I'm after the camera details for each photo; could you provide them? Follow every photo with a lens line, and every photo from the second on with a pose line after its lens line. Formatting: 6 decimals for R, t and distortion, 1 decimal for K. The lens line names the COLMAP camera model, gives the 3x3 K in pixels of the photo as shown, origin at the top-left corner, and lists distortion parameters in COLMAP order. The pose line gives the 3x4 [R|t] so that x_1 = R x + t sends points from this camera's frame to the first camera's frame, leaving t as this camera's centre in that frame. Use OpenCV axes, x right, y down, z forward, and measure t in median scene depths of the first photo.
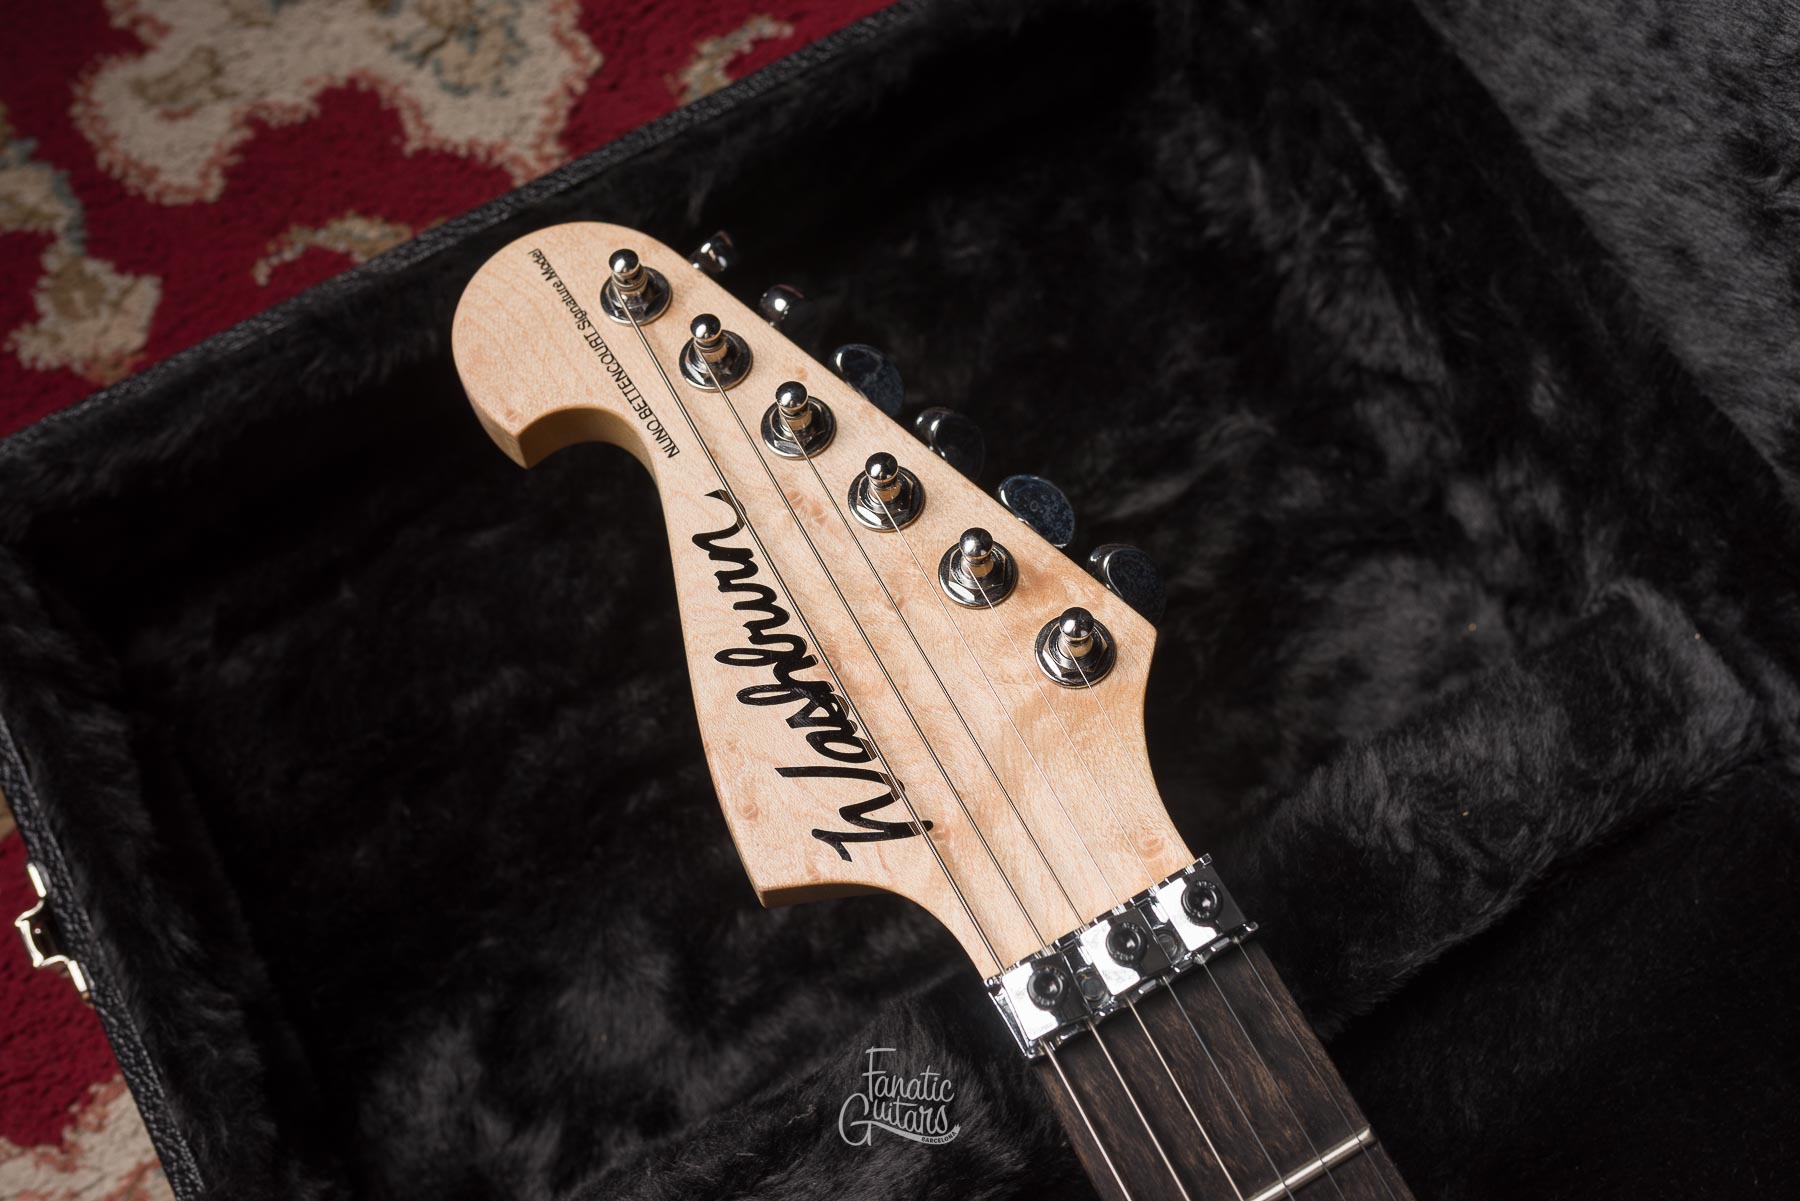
lens RADIAL K [[1795.5, 0, 900.0], [0, 1795.5, 600.5], [0, 0, 1]] dist [-0.000871, 0.007930]
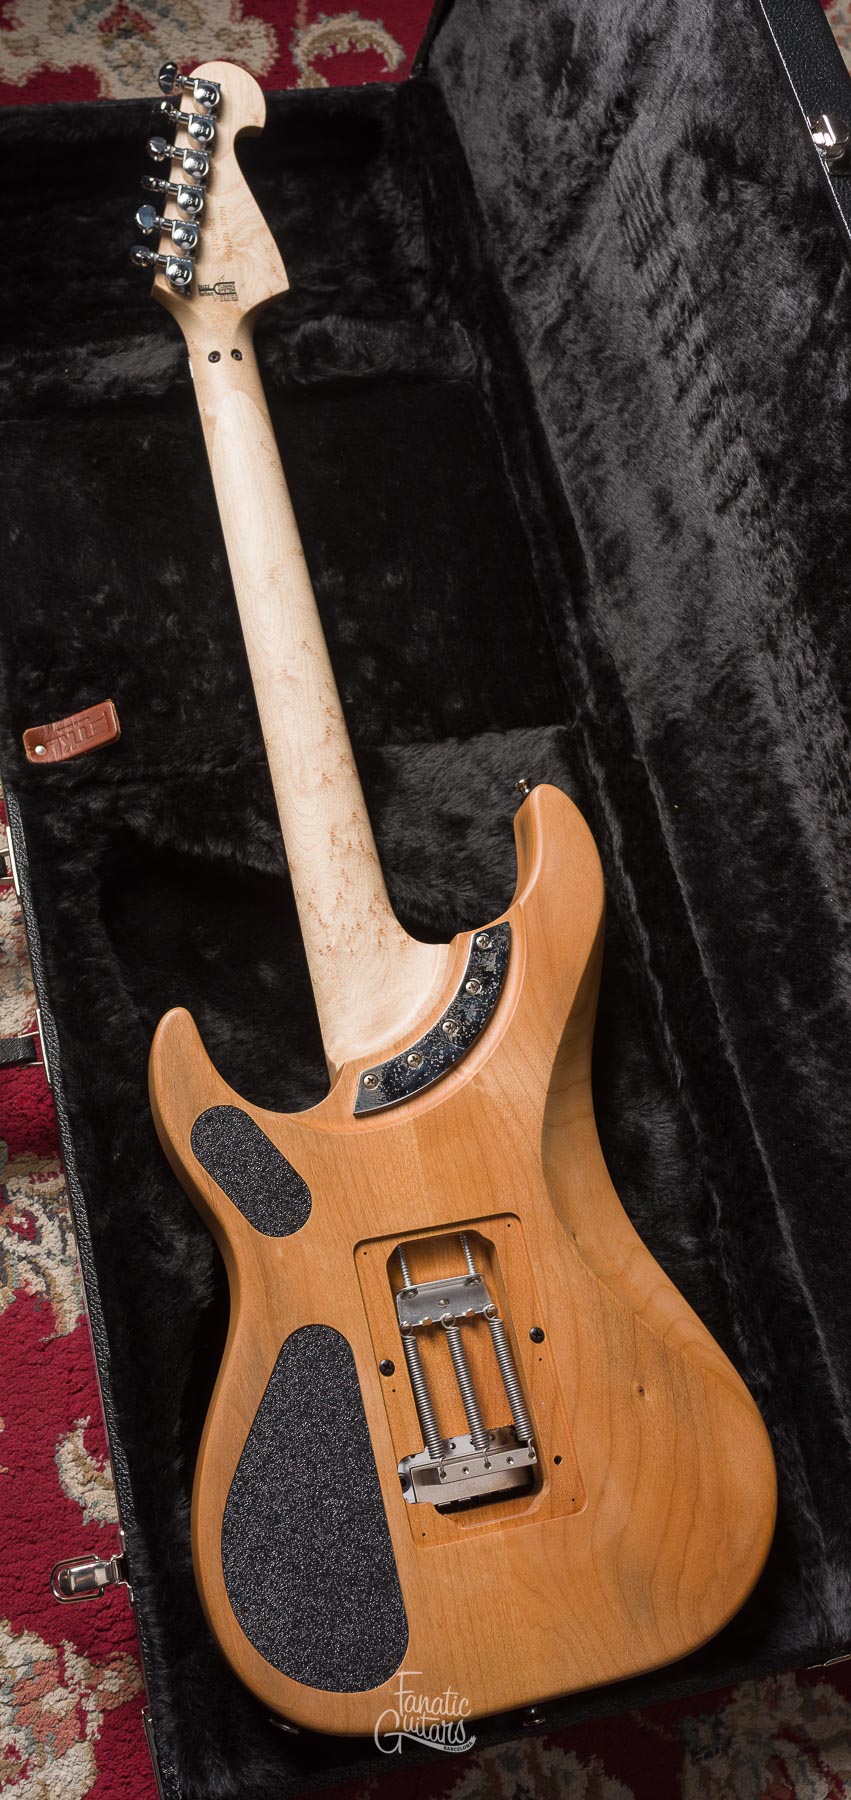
lens RADIAL K [[1774.1, 0, 334.2], [0, 1774.1, 874.1], [0, 0, 1]] dist [0.001025, -0.002840]
pose [[0.944851, 0.327283, 0.011950, 0.410877], [-0.324183, 0.939836, -0.107761, 1.049012], [-0.046499, 0.097945, 0.994105, -1.555687]]
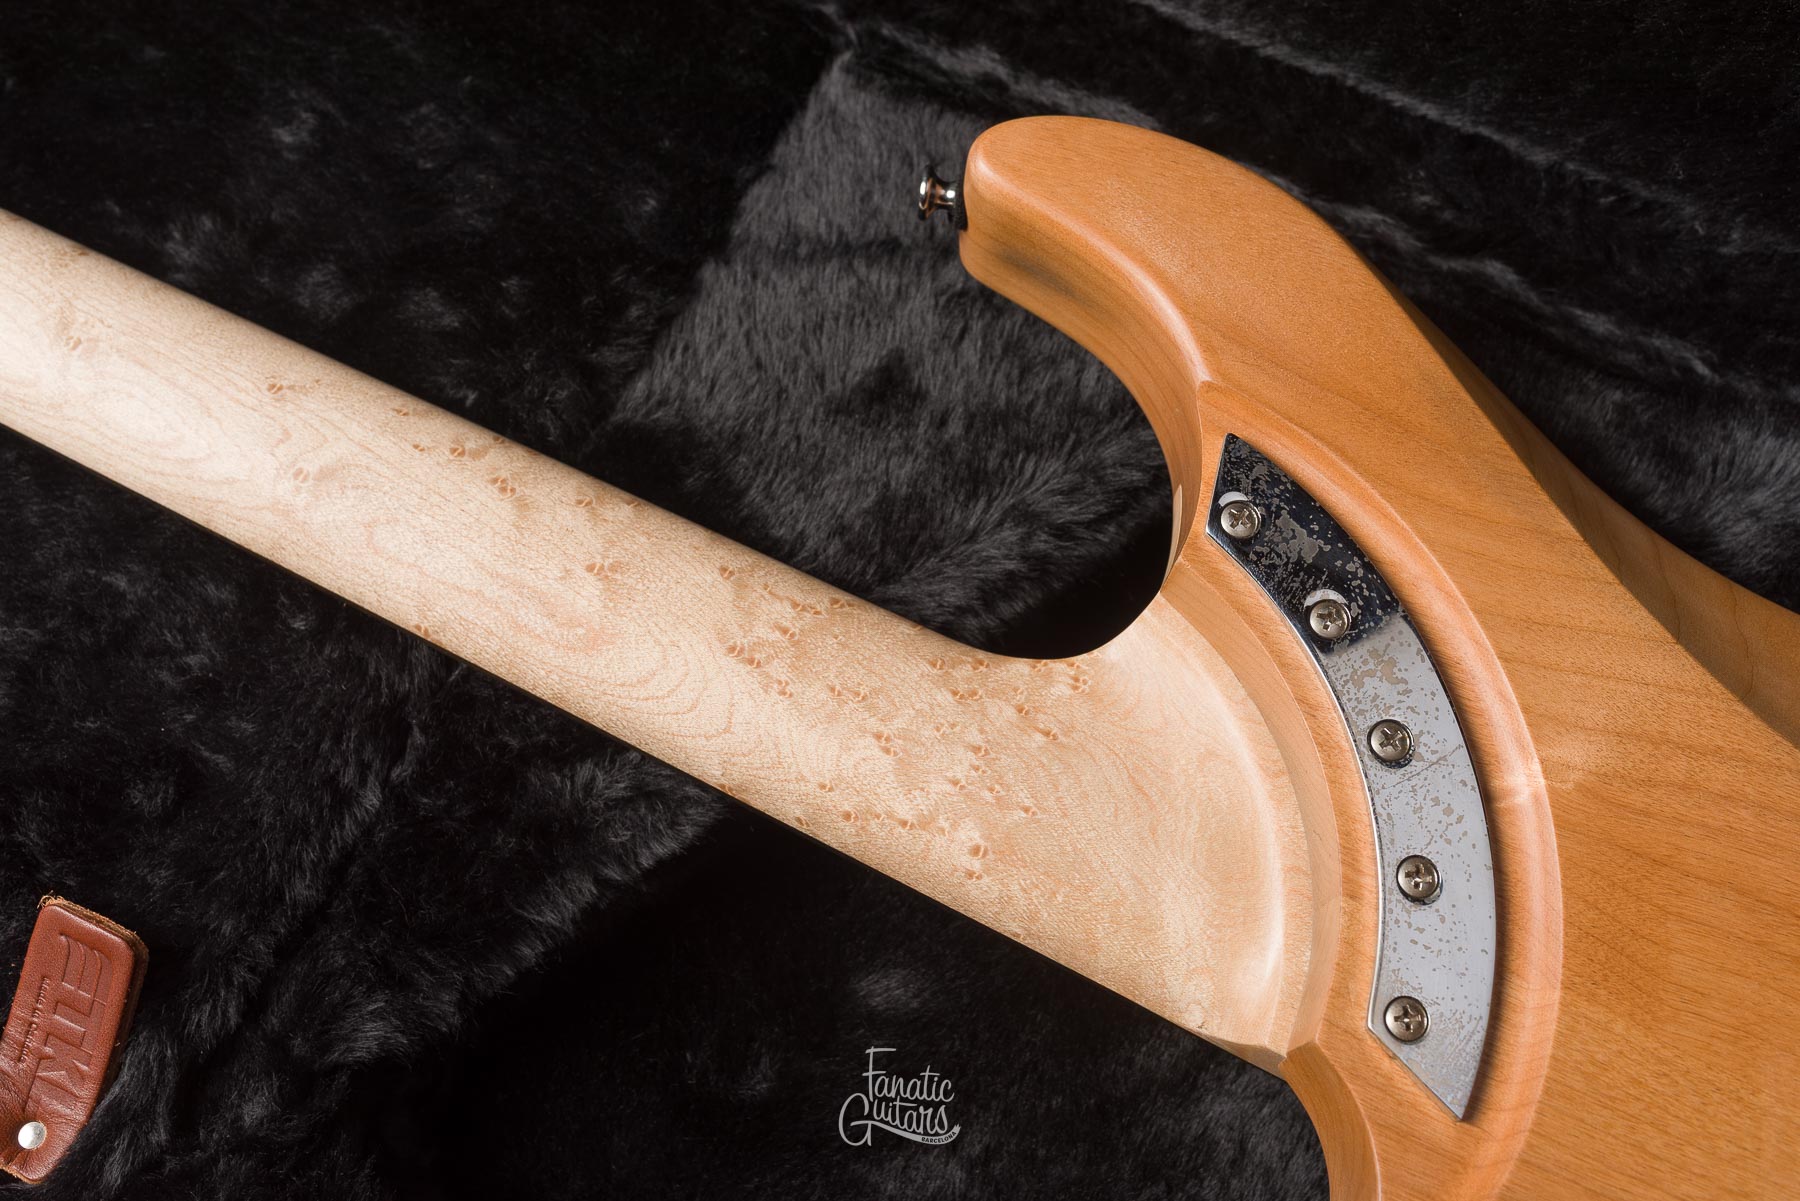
lens RADIAL K [[1775.5, 0, 900.0], [0, 1775.5, 600.5], [0, 0, 1]] dist [0.001361, -0.009411]
pose [[0.827301, -0.531114, 0.183002, 0.346029], [0.541110, 0.840933, -0.005624, 0.801693], [-0.150906, 0.103677, 0.983096, -0.243783]]
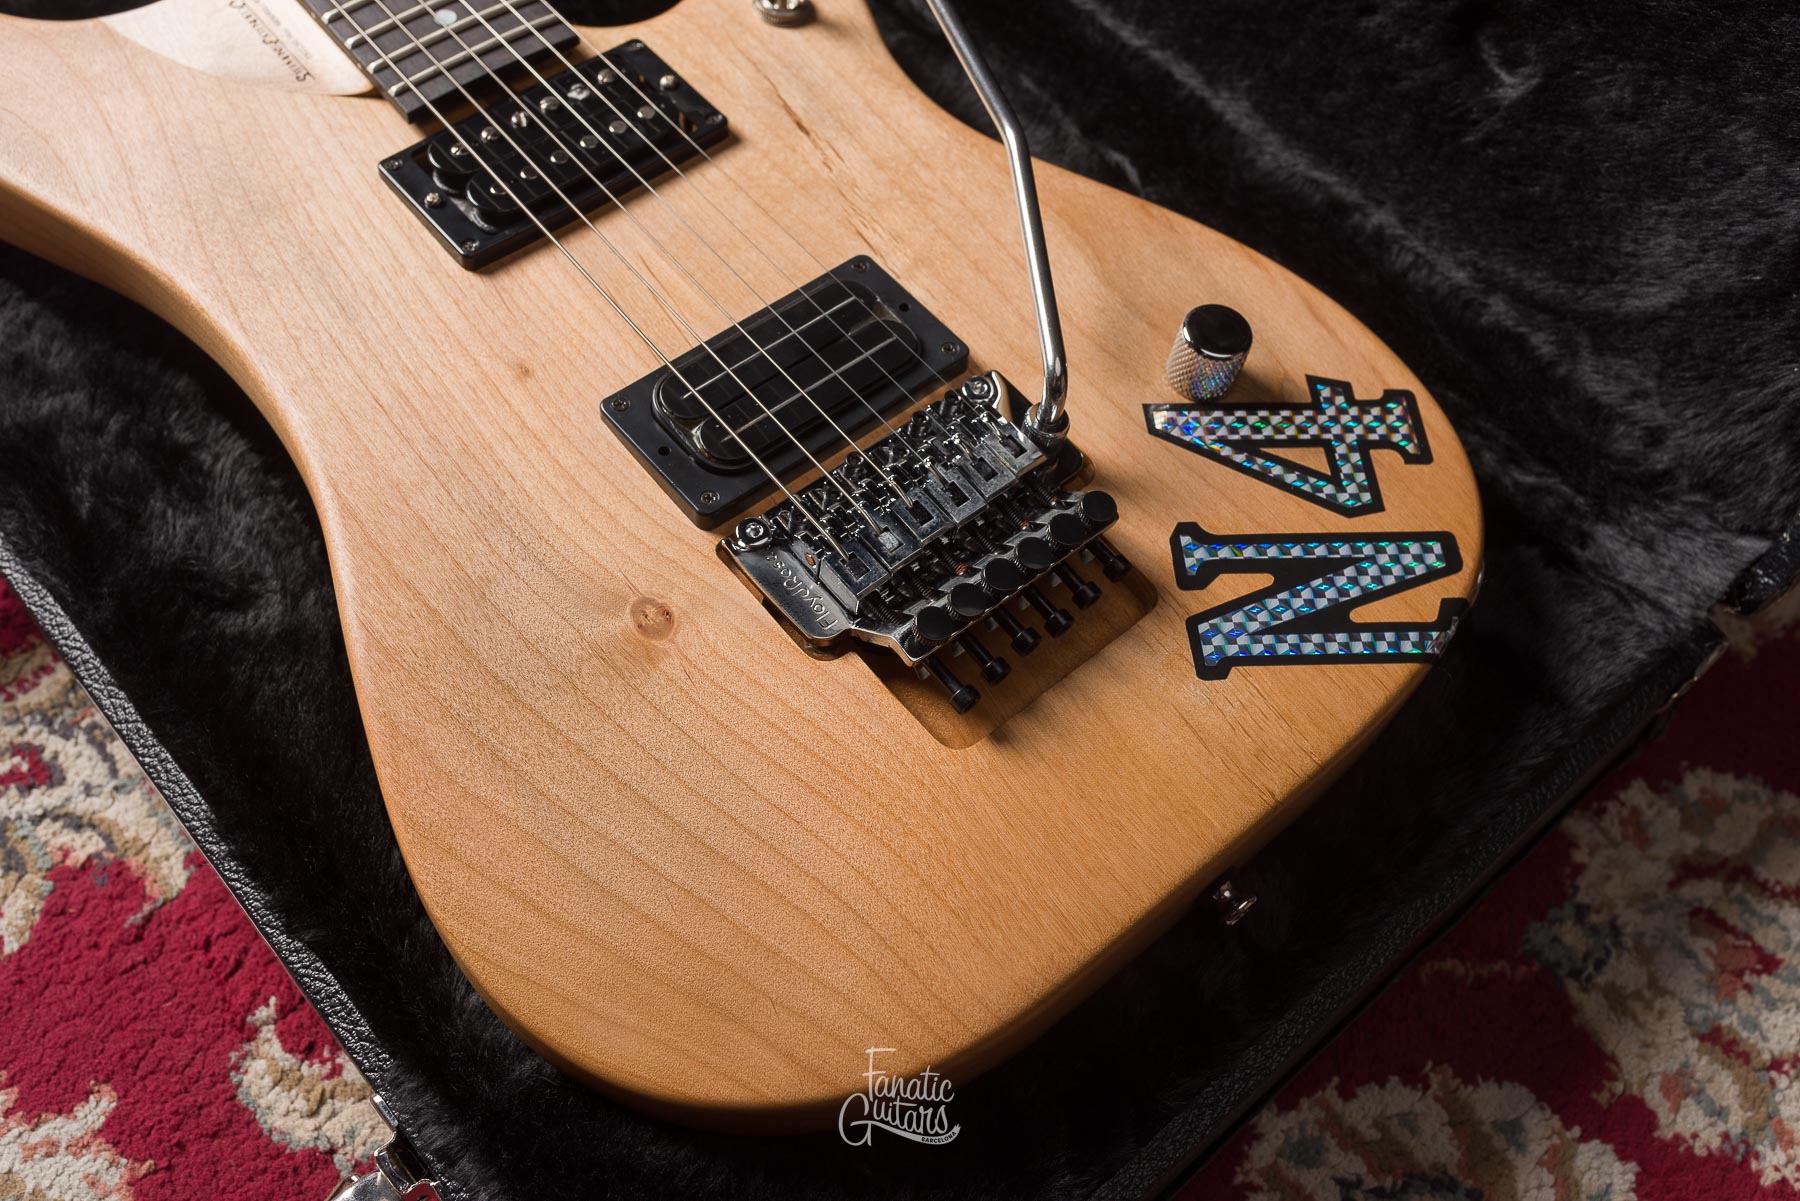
lens RADIAL K [[1764.3, 0, 900.0], [0, 1764.3, 600.5], [0, 0, 1]] dist [0.000793, 0.000169]
pose [[0.977192, -0.144172, 0.155918, 0.602259], [0.178601, 0.955162, -0.236150, 1.591279], [-0.114881, 0.258611, 0.959126, -0.543454]]
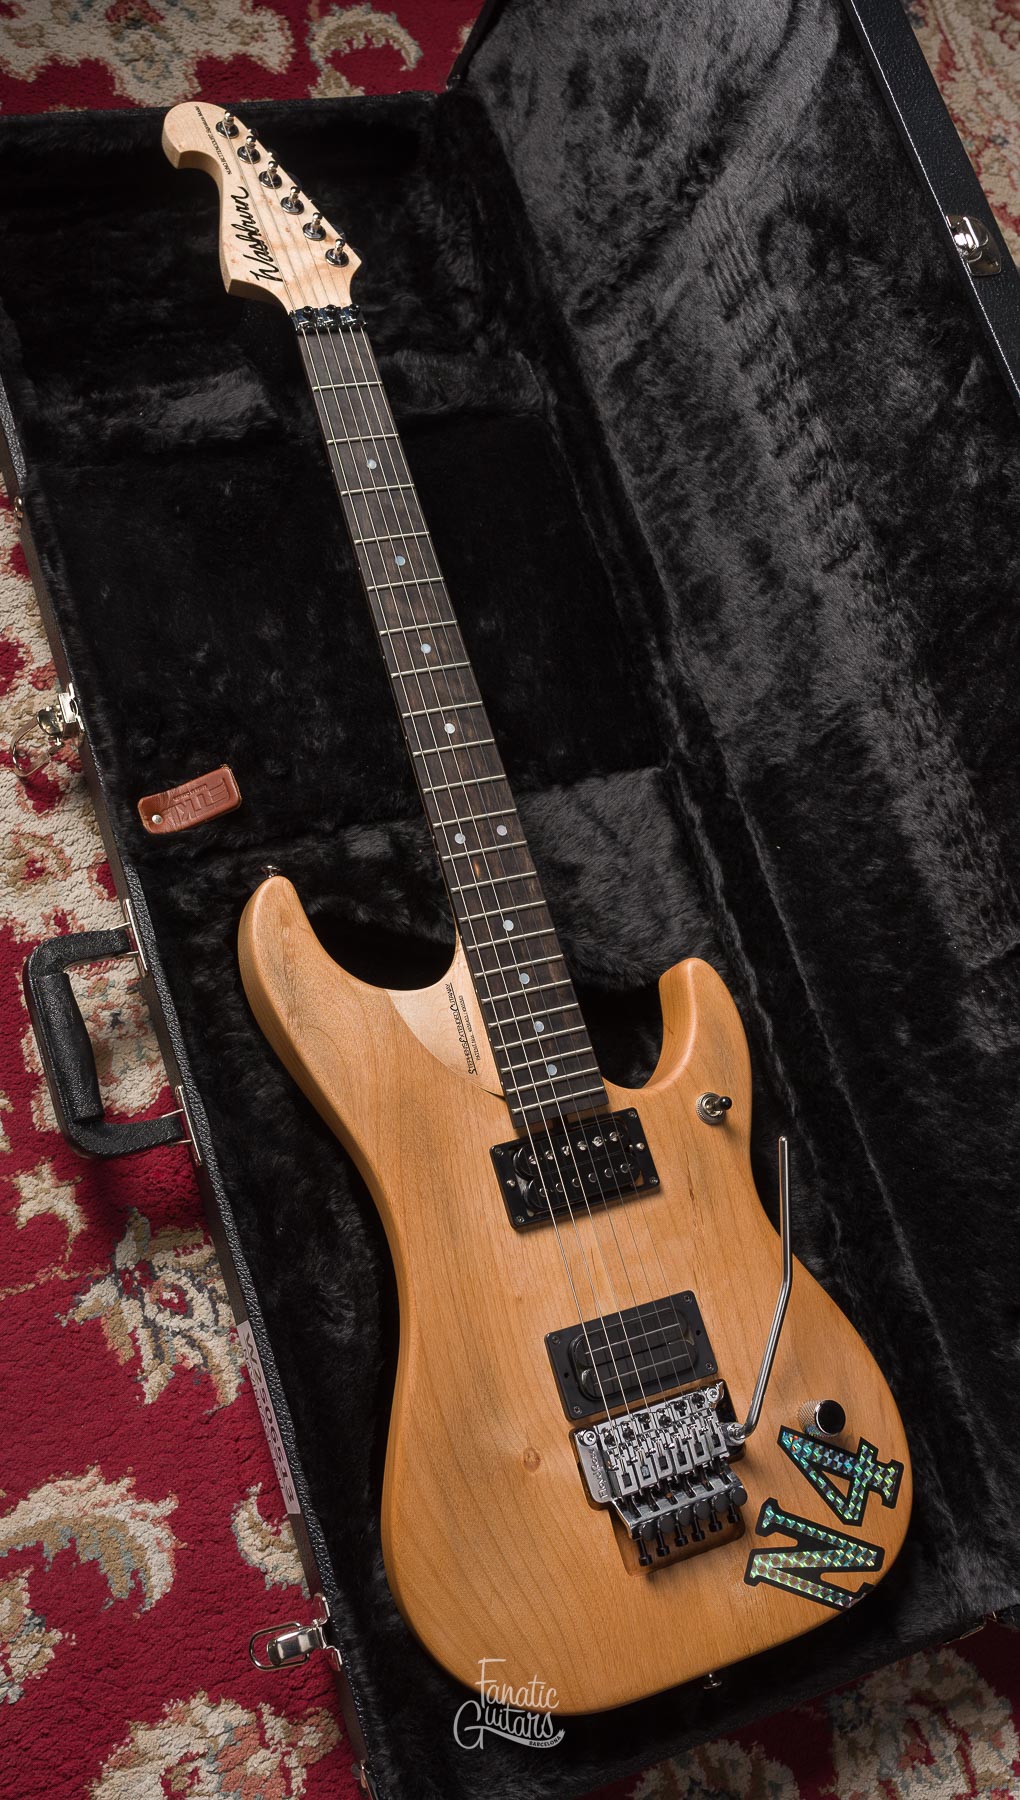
lens RADIAL K [[1814.4, 0, 488.6], [0, 1814.4, 906.5], [0, 0, 1]] dist [0.001704, -0.007382]
pose [[0.940252, 0.276411, 0.198806, 0.017277], [-0.262875, 0.960427, -0.092067, 0.984787], [-0.216387, 0.034305, 0.975705, -1.602964]]
